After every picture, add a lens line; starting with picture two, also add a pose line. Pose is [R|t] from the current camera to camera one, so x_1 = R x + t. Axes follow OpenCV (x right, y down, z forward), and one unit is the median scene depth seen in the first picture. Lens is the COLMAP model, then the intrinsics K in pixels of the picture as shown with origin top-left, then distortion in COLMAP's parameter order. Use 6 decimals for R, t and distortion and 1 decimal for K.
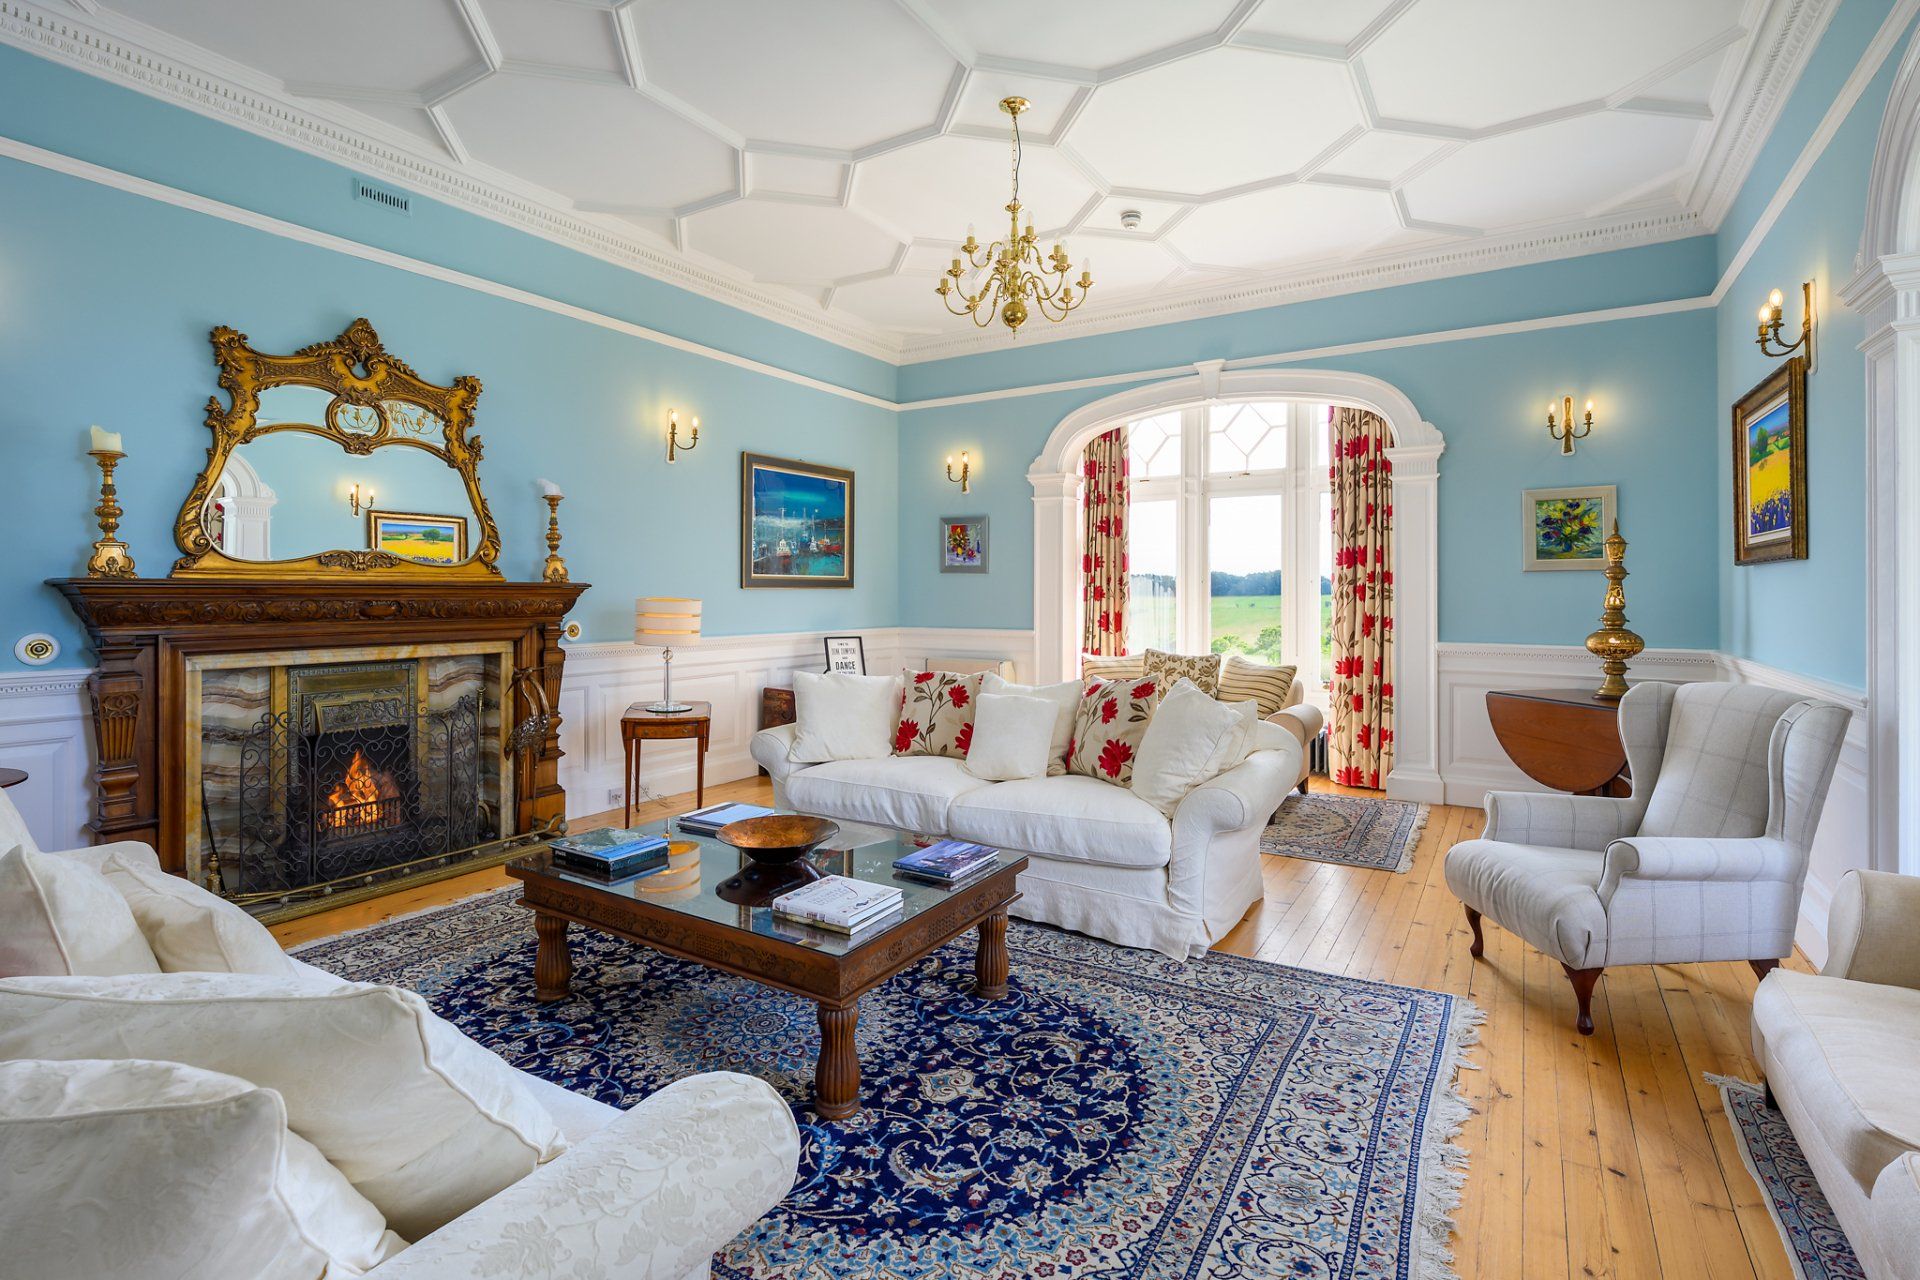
lens RADIAL K [[912.5, 0, 956.5], [0, 912.5, 593.6], [0, 0, 1]] dist [0.000783, 0.000139]
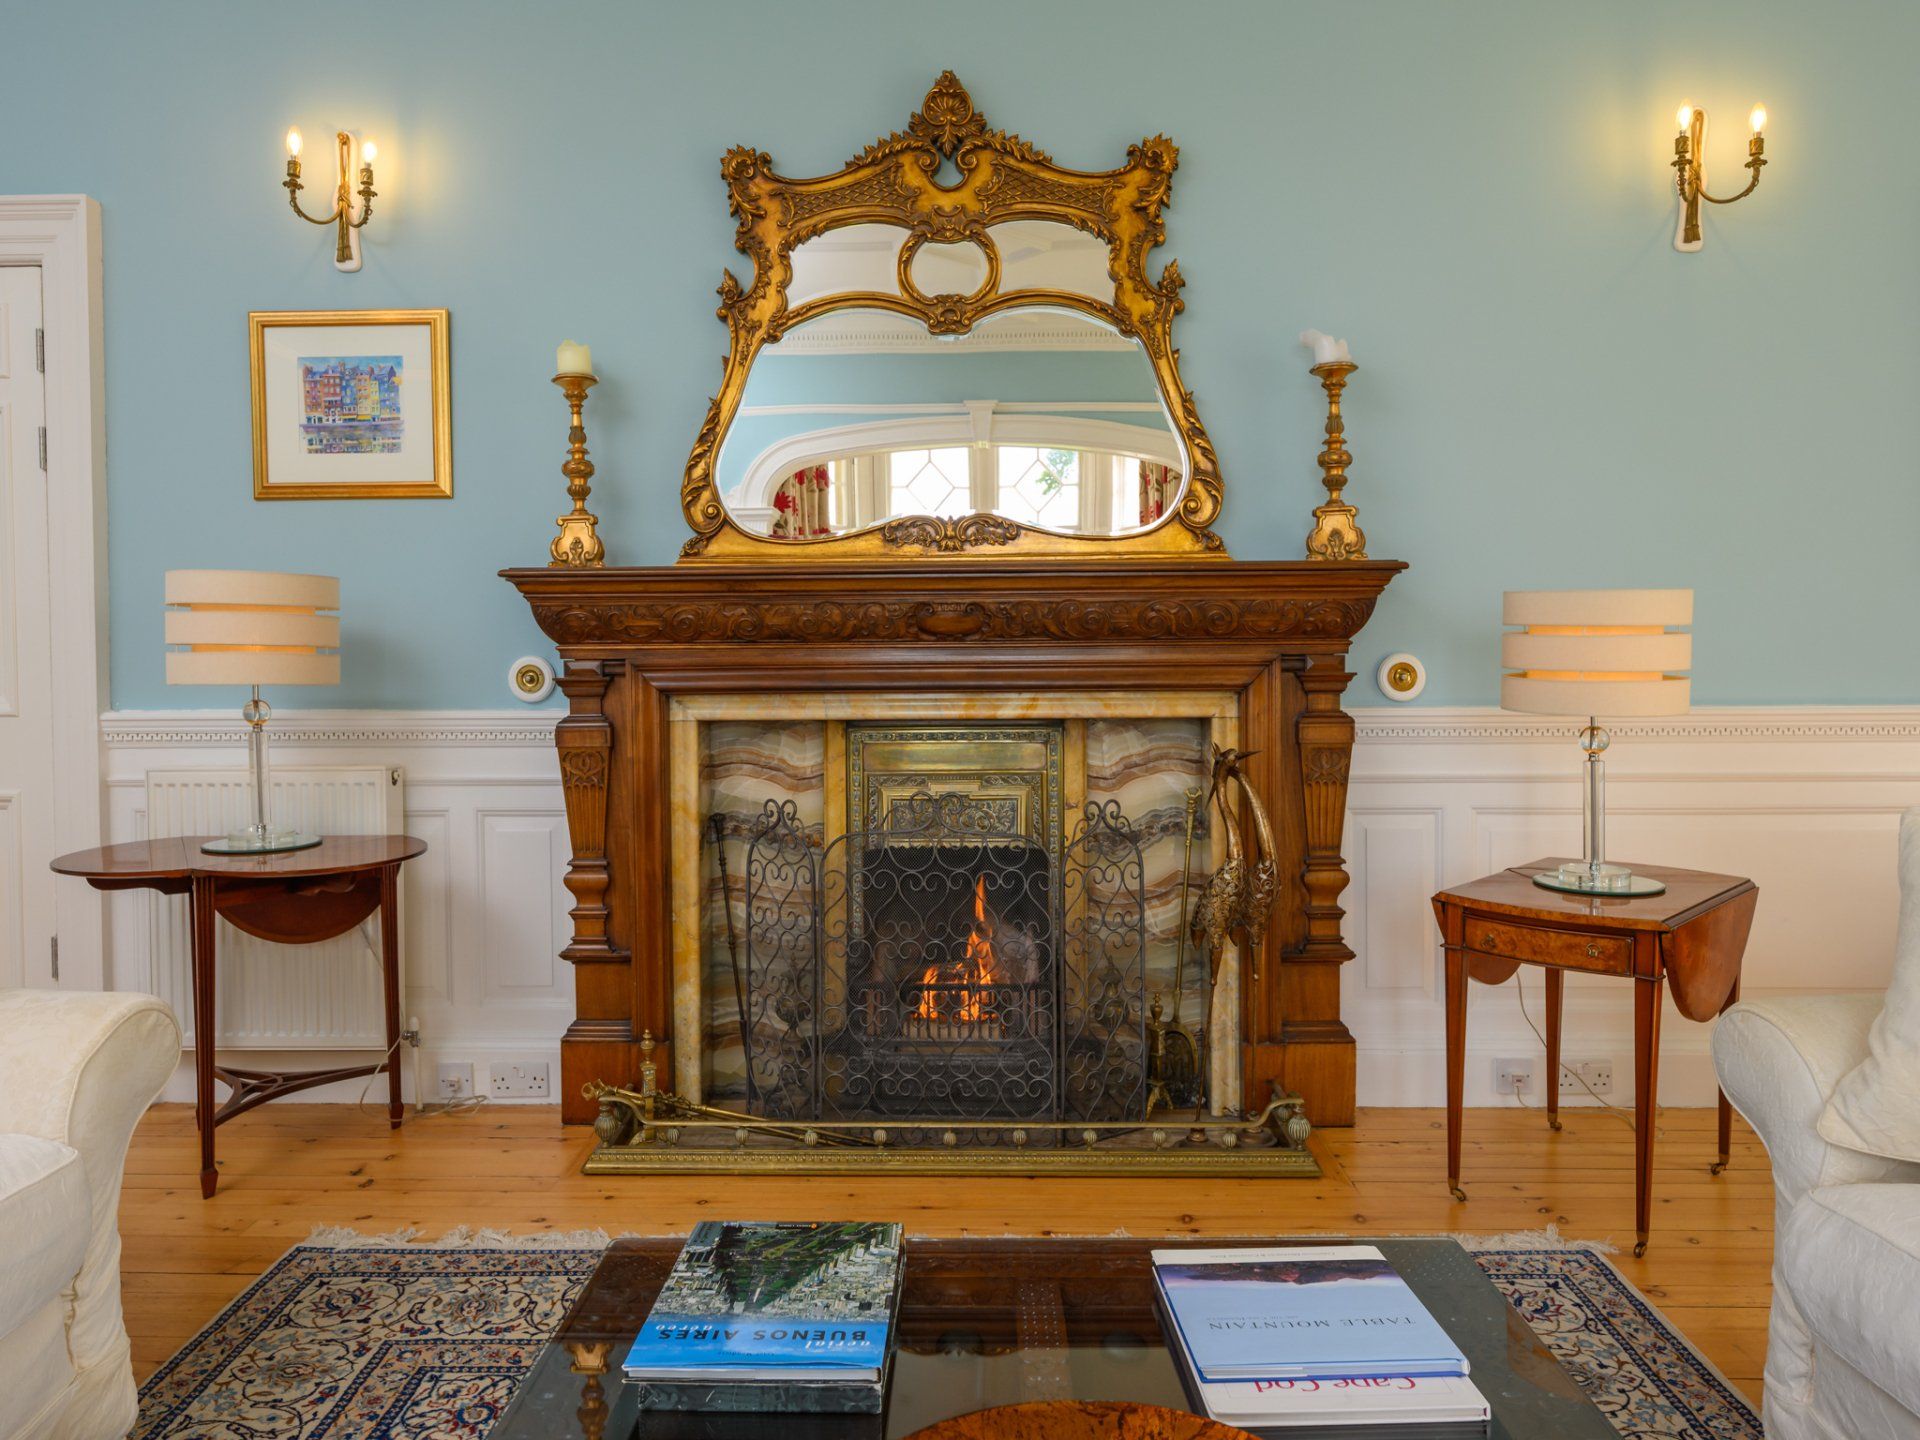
lens RADIAL K [[1333.5, 0, 960.4], [0, 1333.5, 708.7], [0, 0, 1]] dist [0.005452, -0.005664]
pose [[0.507947, 0.016040, -0.861239, 0.023132], [0.004974, 0.999755, 0.021553, 0.046128], [0.861374, -0.015231, 0.507742, 0.555489]]
